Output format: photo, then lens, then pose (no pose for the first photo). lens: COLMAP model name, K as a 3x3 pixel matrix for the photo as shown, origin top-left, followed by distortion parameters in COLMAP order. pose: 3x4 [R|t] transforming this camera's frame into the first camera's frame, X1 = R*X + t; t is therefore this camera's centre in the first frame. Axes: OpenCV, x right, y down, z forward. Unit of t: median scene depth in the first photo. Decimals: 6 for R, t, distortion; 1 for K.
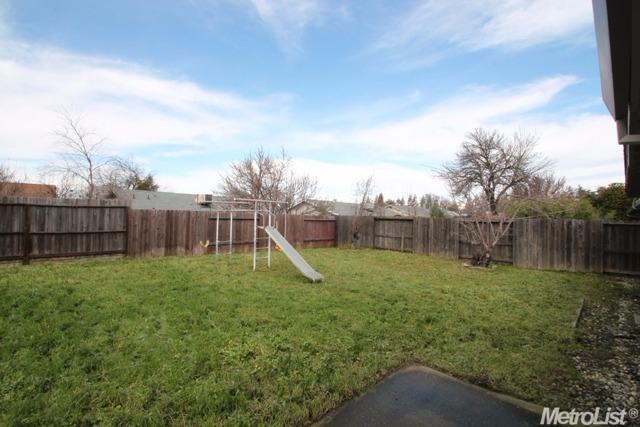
lens RADIAL K [[309.2, 0, 320.0], [0, 309.2, 213.5], [0, 0, 1]] dist [-0.018979, -0.000203]
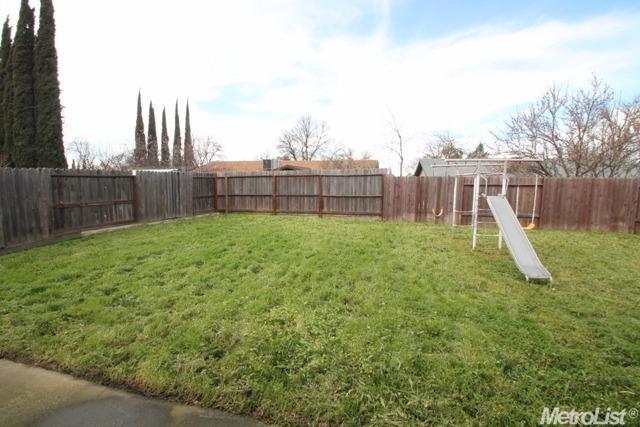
lens RADIAL K [[309.2, 0, 320.0], [0, 309.2, 213.5], [0, 0, 1]] dist [0.001427, 0.000096]
pose [[0.502343, 0.075222, -0.861391, 0.244185], [0.012964, 0.995442, 0.094488, 0.010078], [0.864572, -0.058633, 0.499077, 0.241025]]
